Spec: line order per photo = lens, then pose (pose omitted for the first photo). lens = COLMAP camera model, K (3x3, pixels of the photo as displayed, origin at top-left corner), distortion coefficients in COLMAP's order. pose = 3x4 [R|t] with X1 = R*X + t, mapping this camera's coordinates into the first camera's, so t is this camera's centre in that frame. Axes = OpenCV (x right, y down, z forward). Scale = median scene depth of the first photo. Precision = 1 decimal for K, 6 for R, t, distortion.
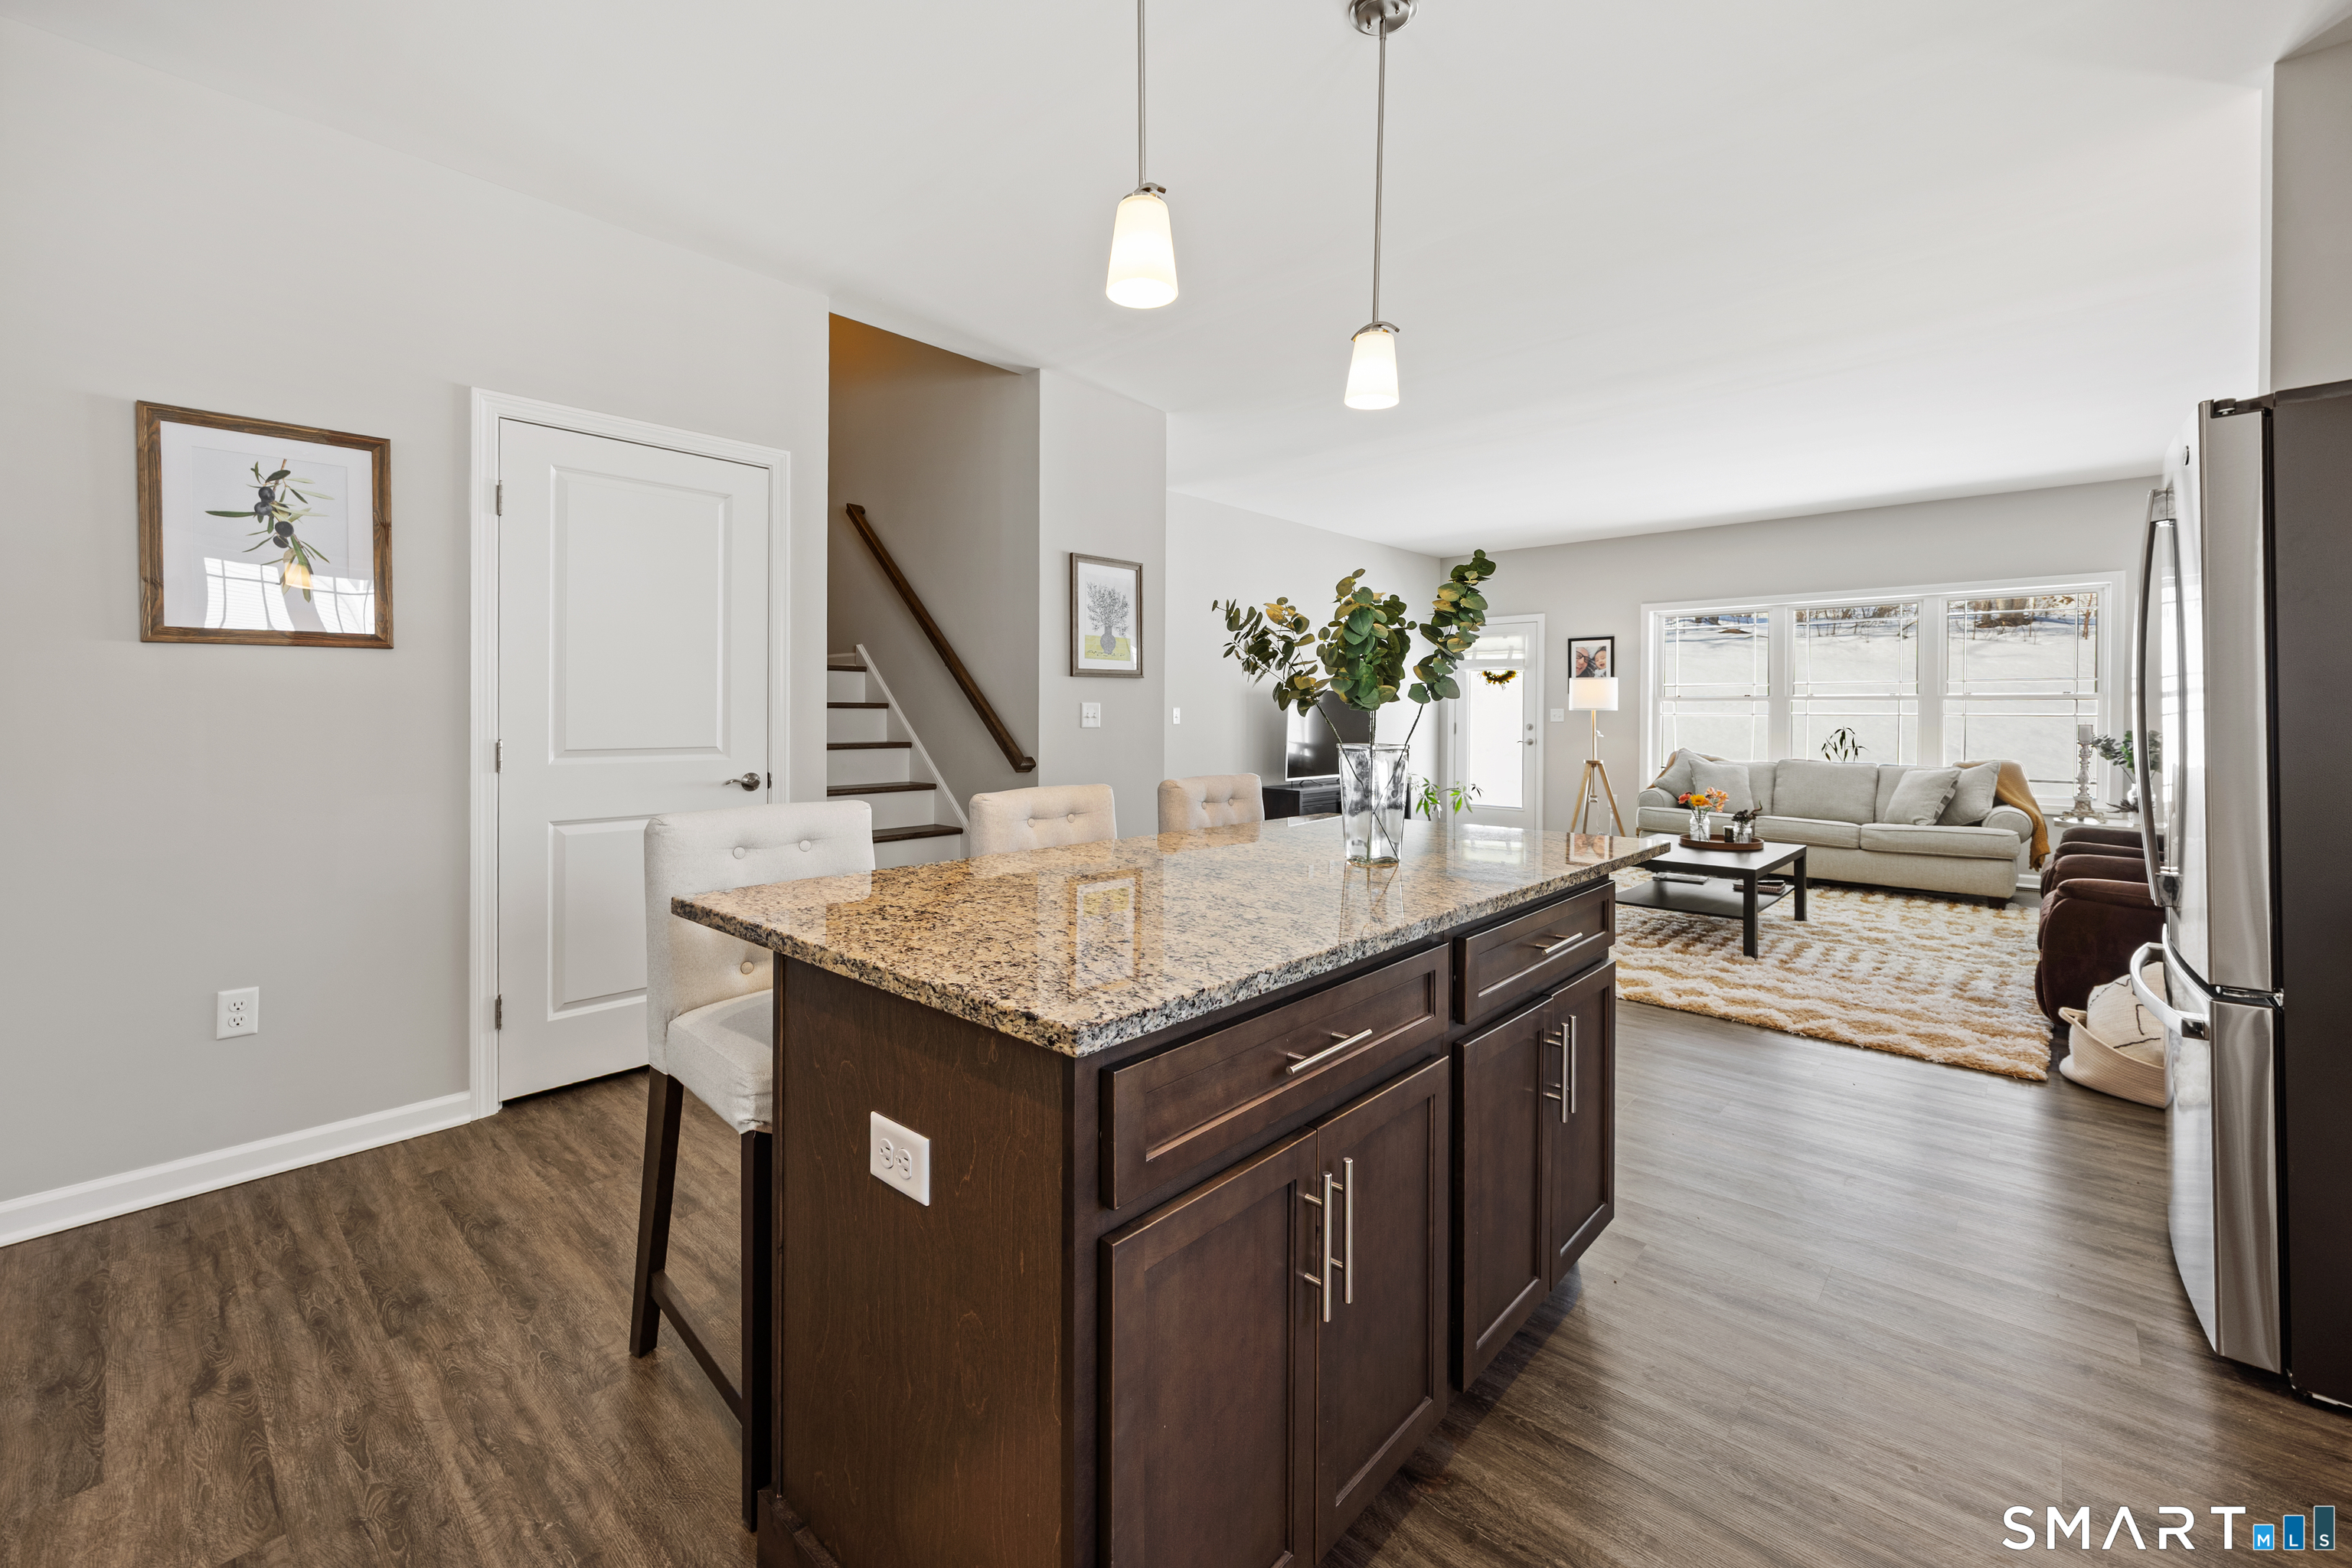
lens RADIAL K [[955.2, 0, 1202.4], [0, 955.2, 717.2], [0, 0, 1]] dist [-0.001835, -0.000452]
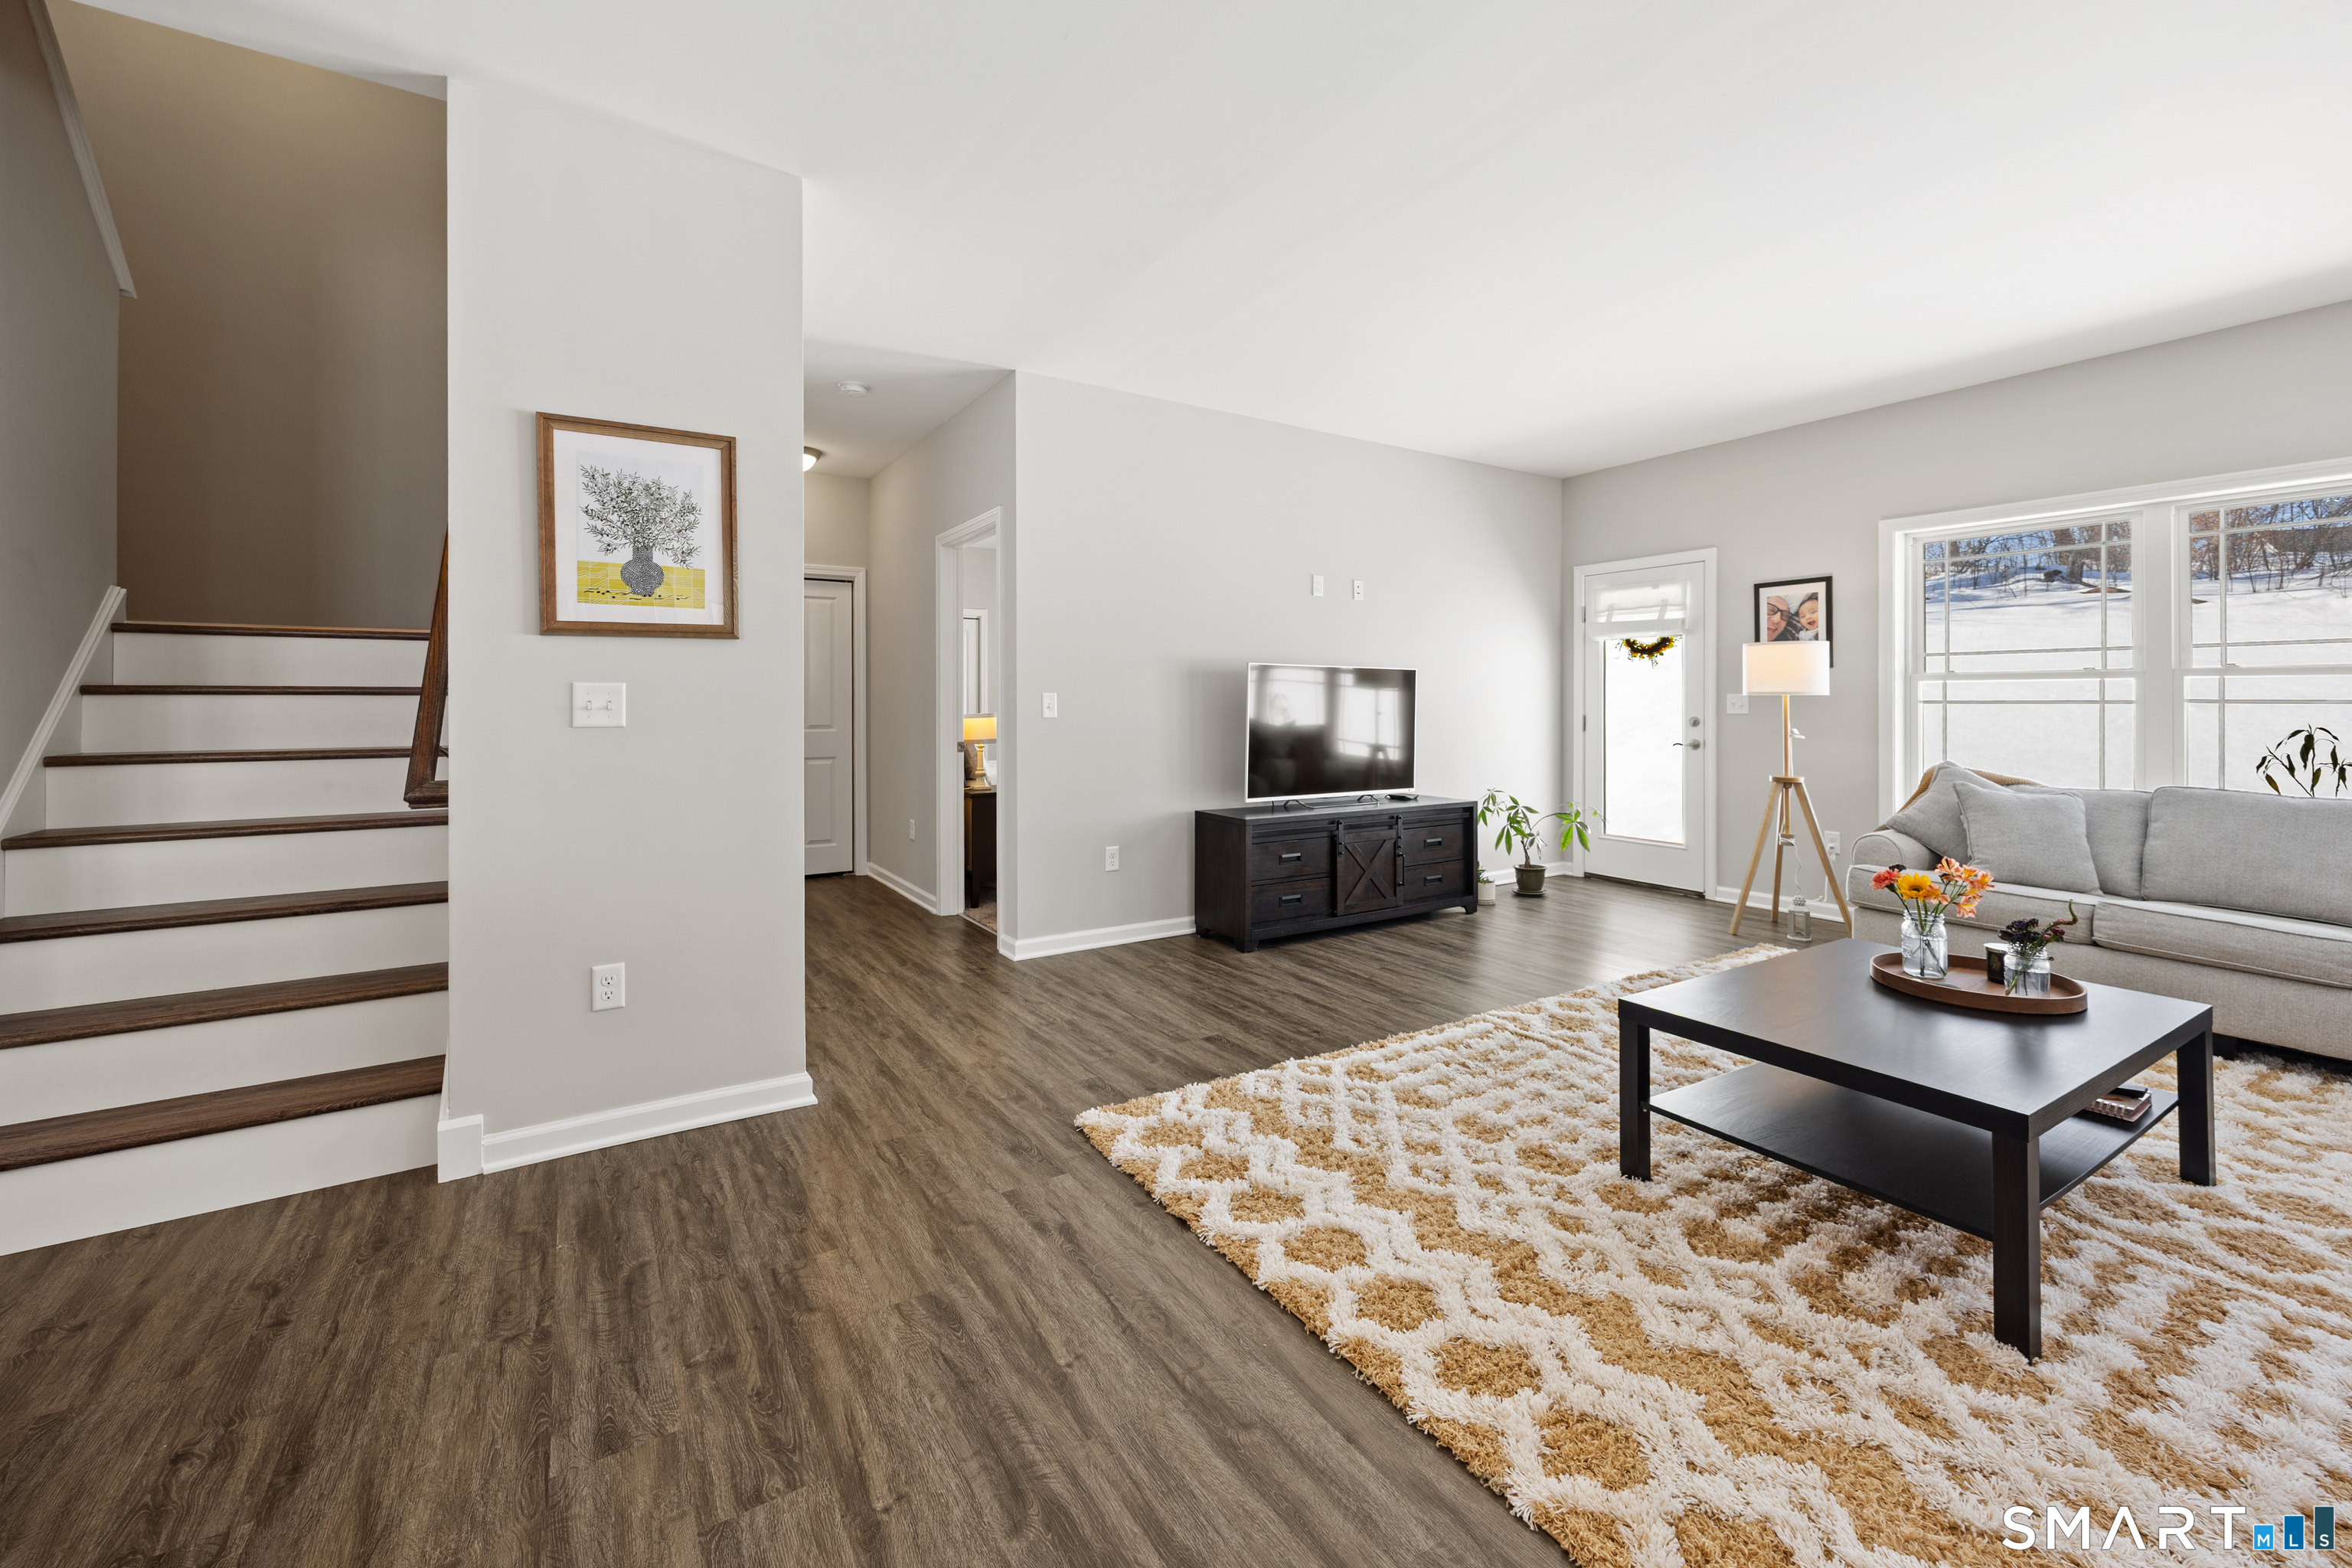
lens RADIAL K [[955.2, 0, 1177.3], [0, 955.2, 688.9], [0, 0, 1]] dist [-0.001835, -0.000452]
pose [[0.962328, -0.005784, -0.271830, 0.217688], [0.000658, 0.999820, -0.018947, -0.000078], [0.271891, 0.018055, 0.962159, 0.330273]]
